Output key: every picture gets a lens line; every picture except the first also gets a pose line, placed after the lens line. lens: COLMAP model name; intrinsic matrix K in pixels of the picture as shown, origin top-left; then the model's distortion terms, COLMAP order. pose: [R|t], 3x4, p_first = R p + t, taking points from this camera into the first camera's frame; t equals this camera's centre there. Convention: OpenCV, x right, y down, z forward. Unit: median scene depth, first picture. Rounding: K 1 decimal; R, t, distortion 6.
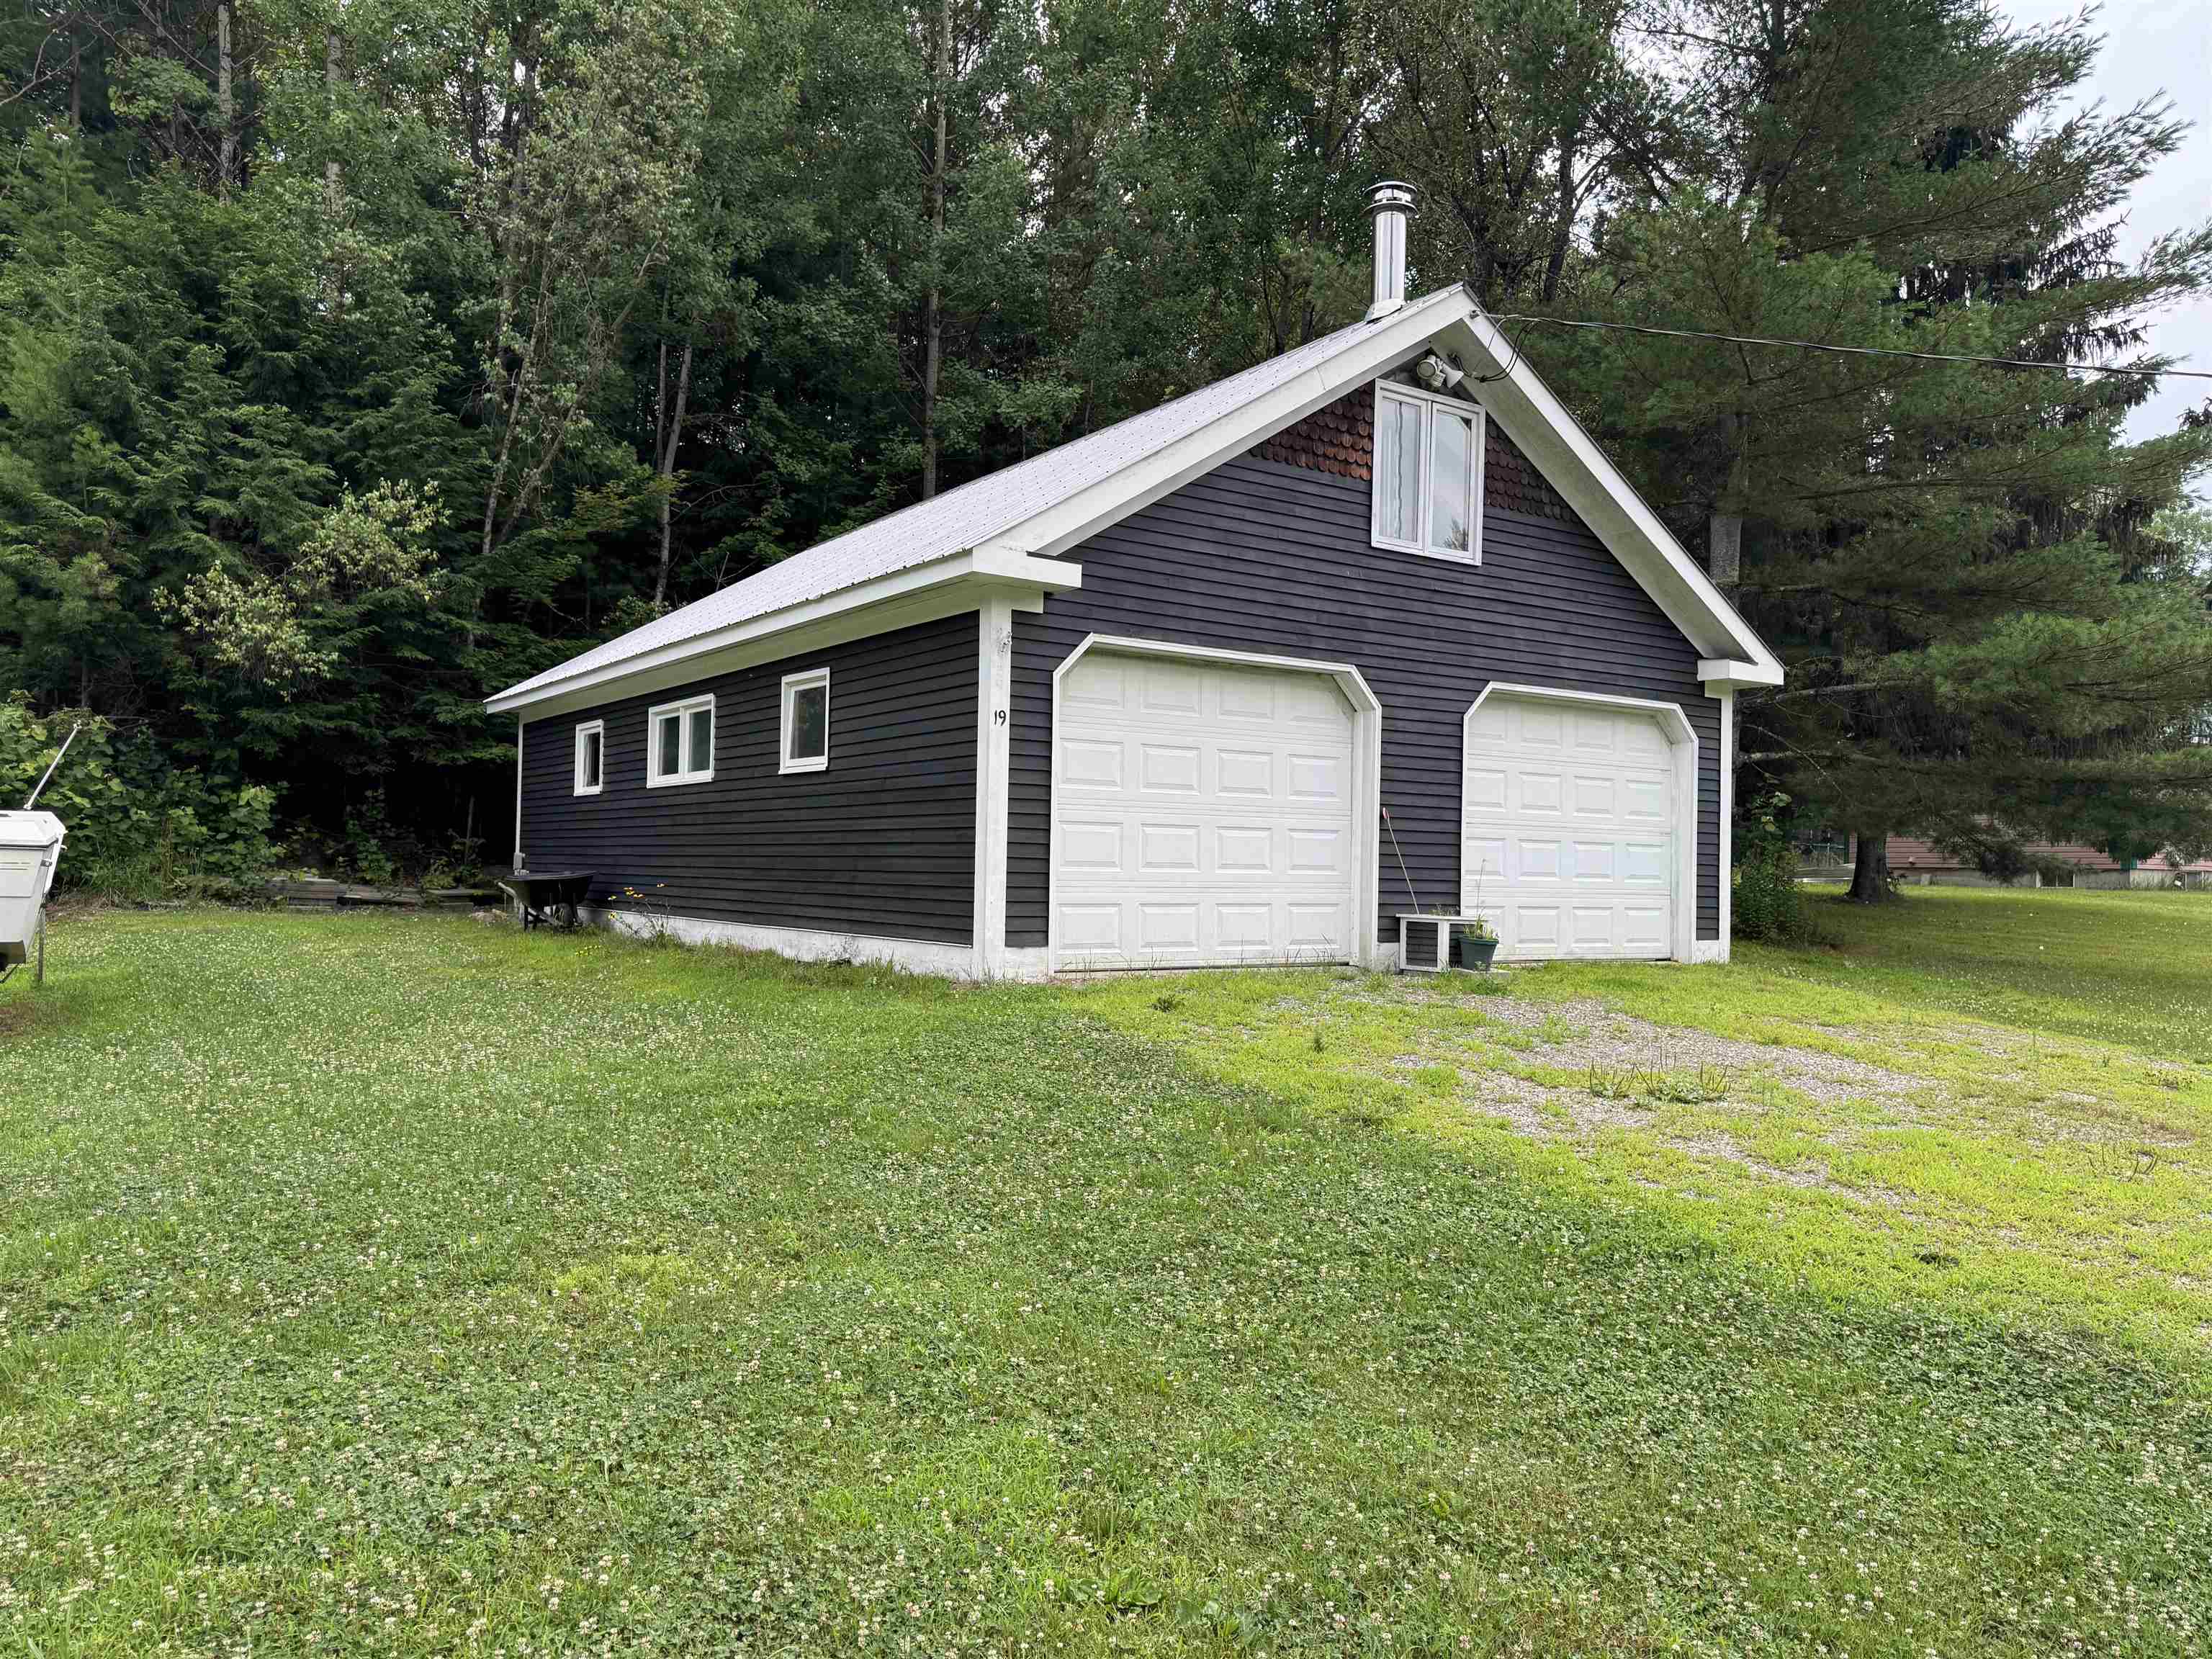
lens RADIAL K [[1544.4, 0, 1106.0], [0, 1544.4, 829.5], [0, 0, 1]] dist [0.136676, -0.127010]
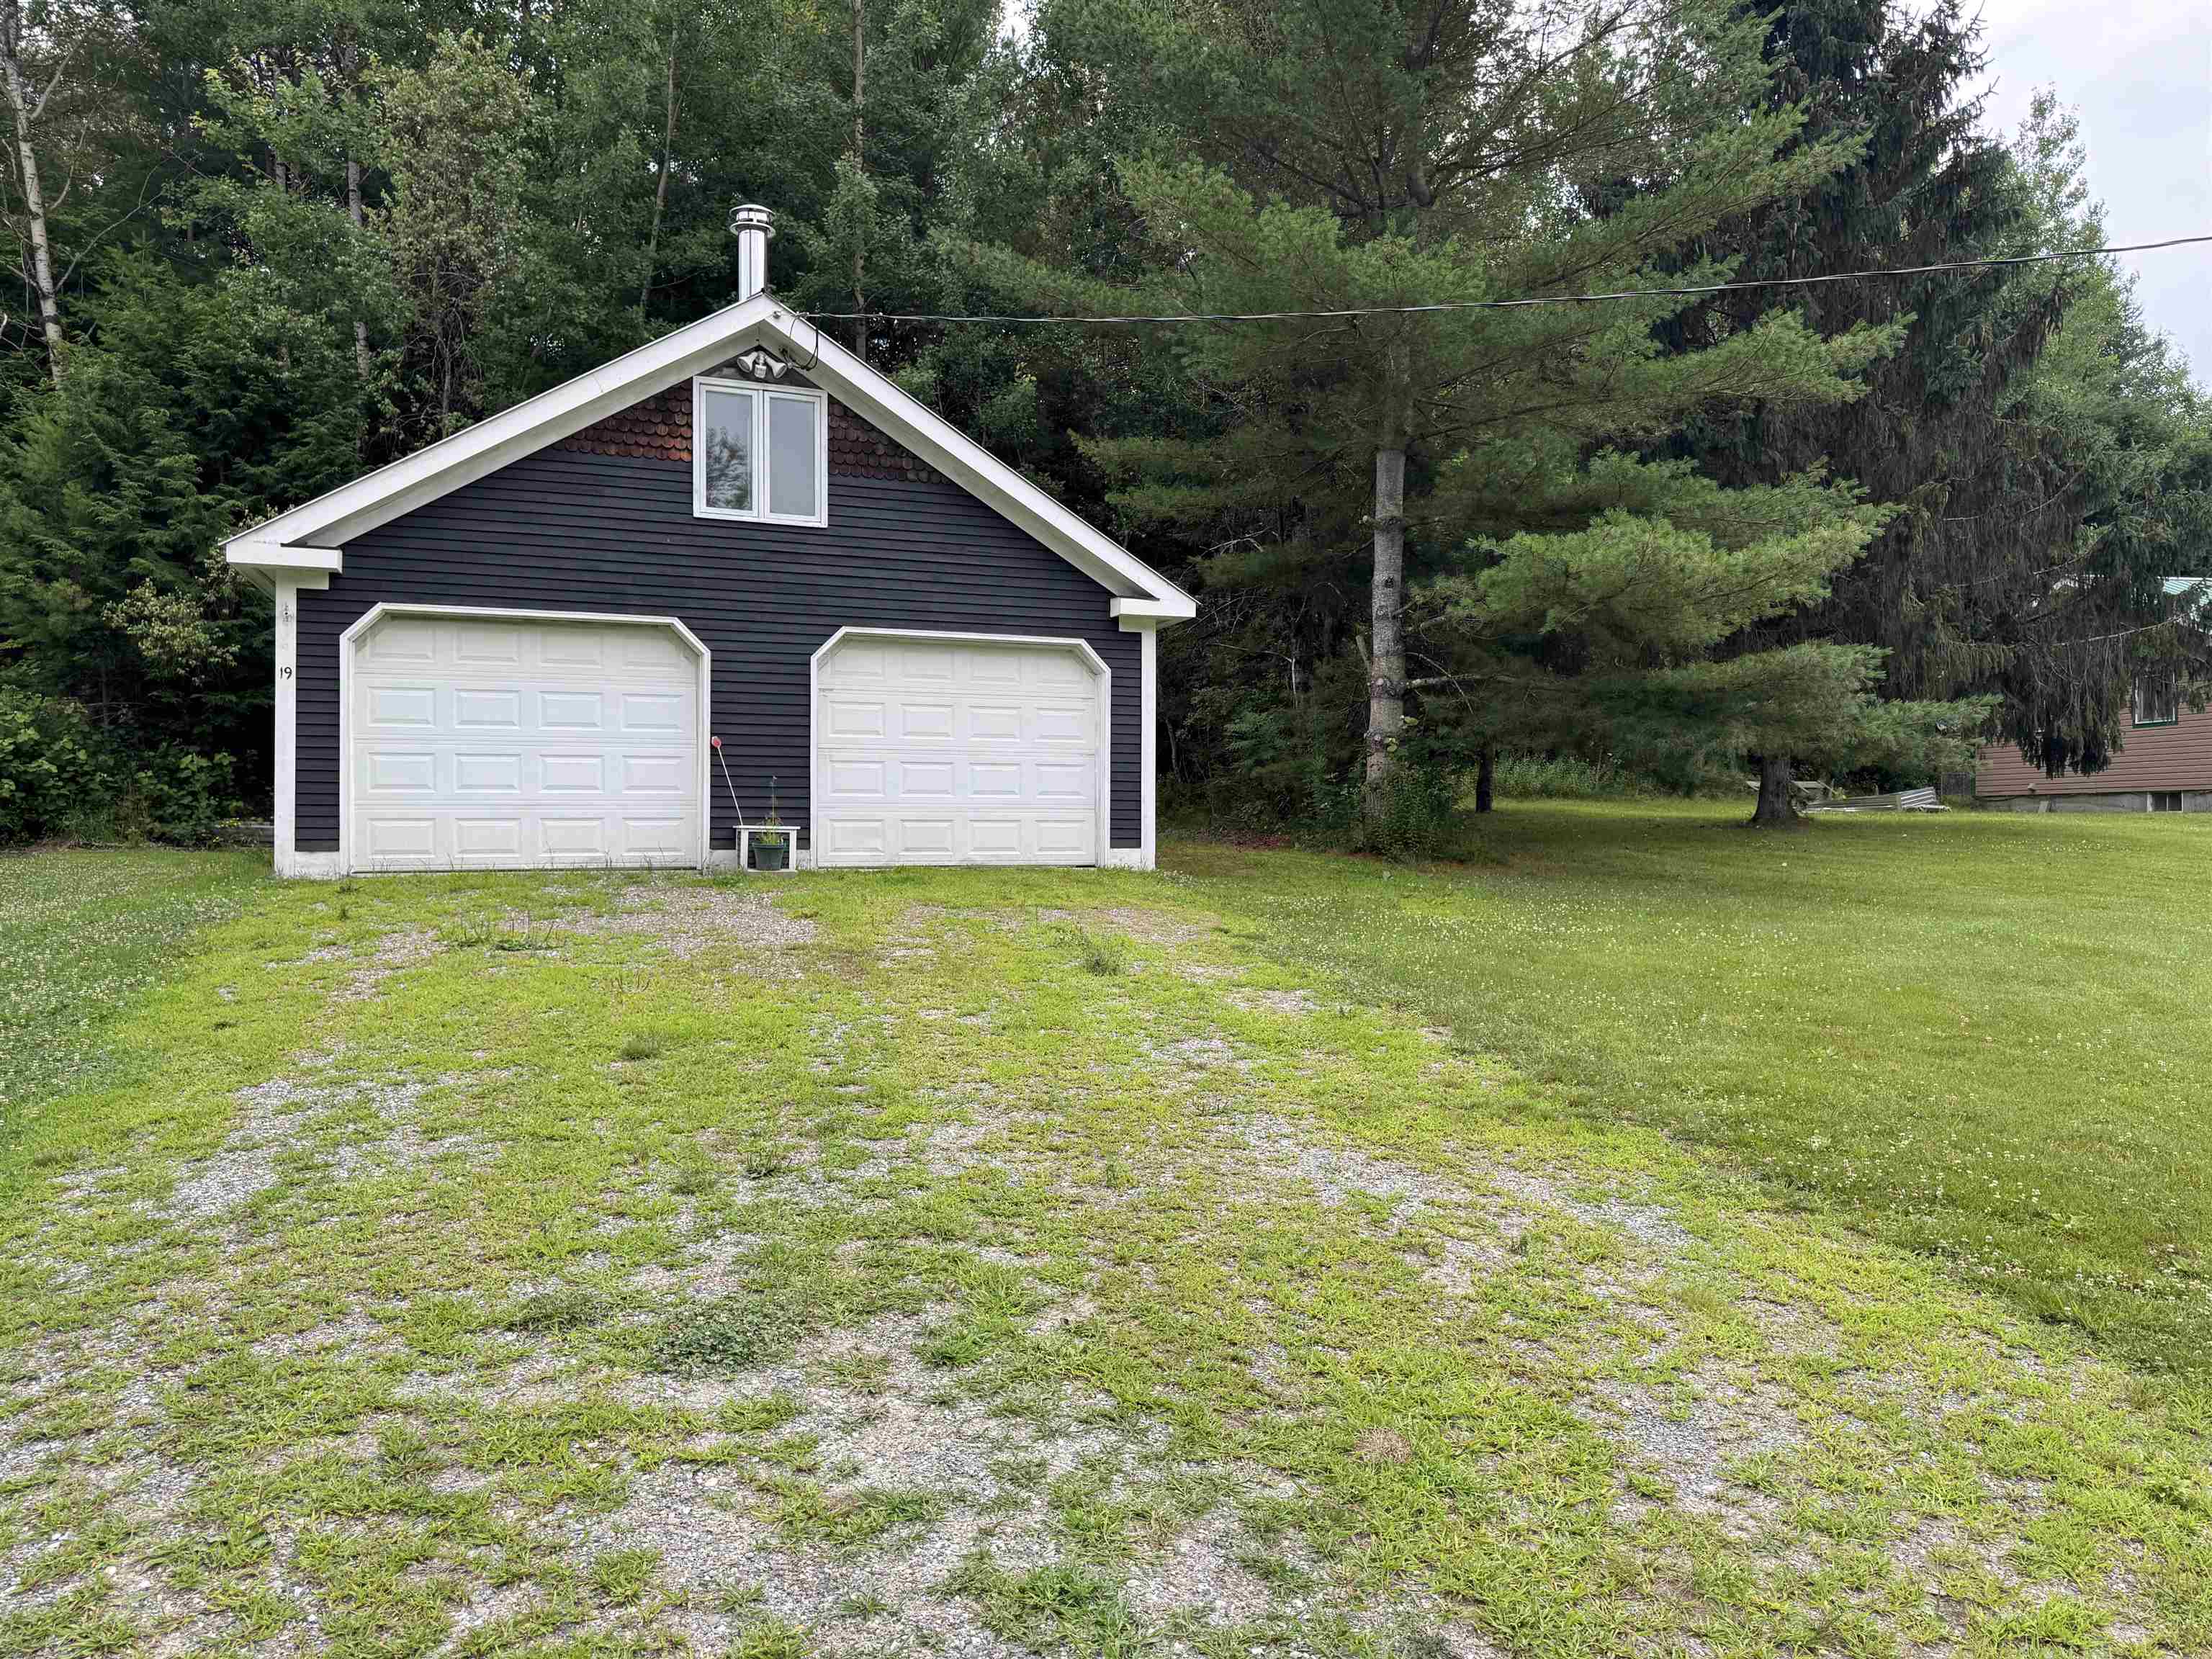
lens RADIAL K [[1544.4, 0, 1106.0], [0, 1544.4, 829.5], [0, 0, 1]] dist [0.136676, -0.127010]
pose [[0.965439, -0.018226, -0.259990, 0.742691], [0.024565, 0.999474, 0.021155, 0.037358], [0.259467, -0.026811, 0.965380, -0.078067]]
